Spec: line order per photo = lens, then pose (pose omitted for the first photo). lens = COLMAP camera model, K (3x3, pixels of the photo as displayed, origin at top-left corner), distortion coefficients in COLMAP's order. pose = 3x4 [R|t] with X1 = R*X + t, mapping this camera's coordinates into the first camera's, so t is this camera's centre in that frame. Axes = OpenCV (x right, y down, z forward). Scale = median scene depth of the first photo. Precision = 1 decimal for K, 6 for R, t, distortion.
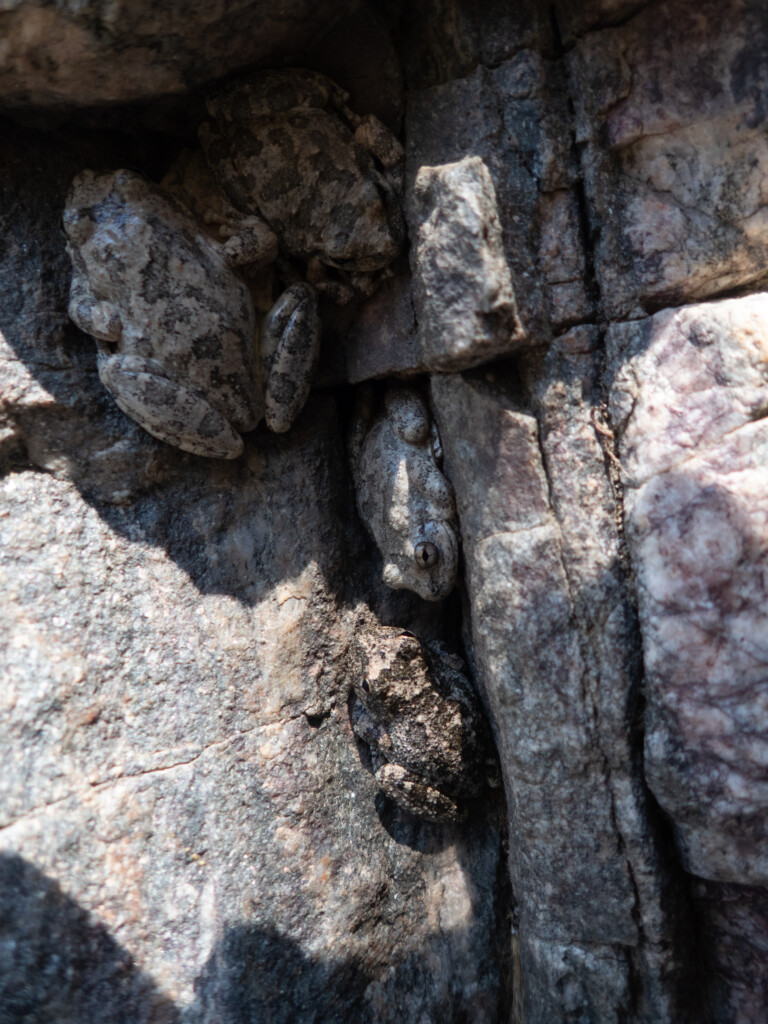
lens RADIAL K [[743.9, 0, 384.0], [0, 743.9, 512.0], [0, 0, 1]] dist [-0.001156, 0.000030]
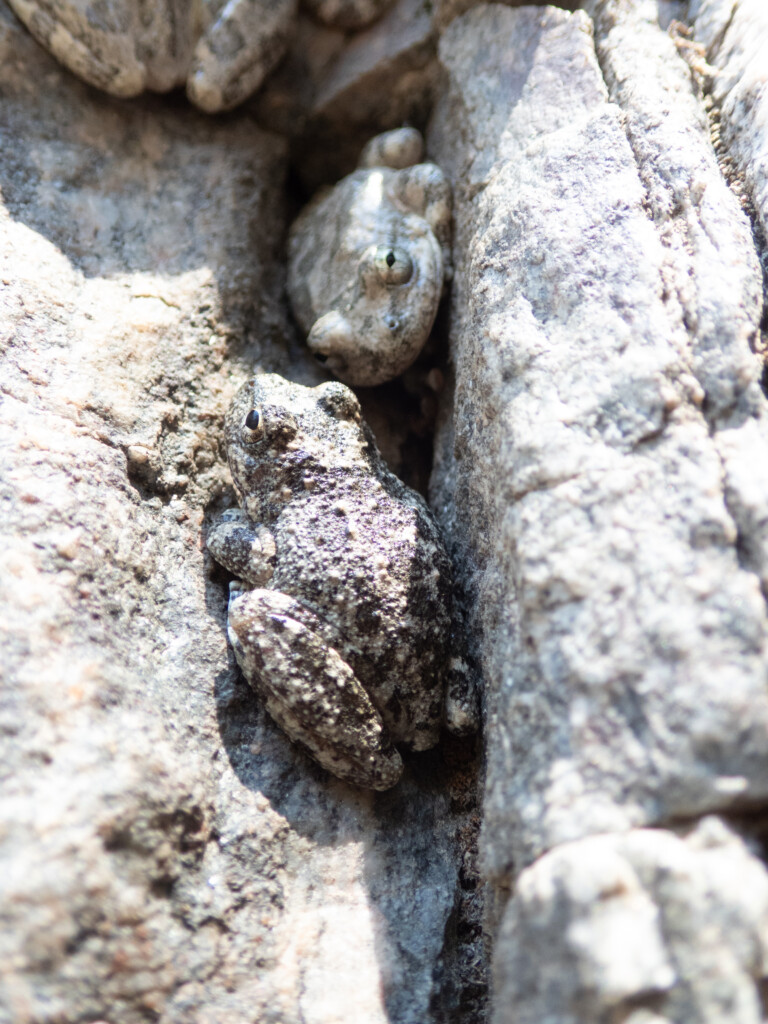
lens RADIAL K [[1067.1, 0, 384.0], [0, 1067.1, 512.0], [0, 0, 1]] dist [0.018632, 0.005624]
pose [[0.983814, 0.177842, 0.021969, 0.062292], [-0.136674, 0.824001, -0.549856, 0.684904], [-0.115890, 0.537954, 0.834970, 0.367644]]
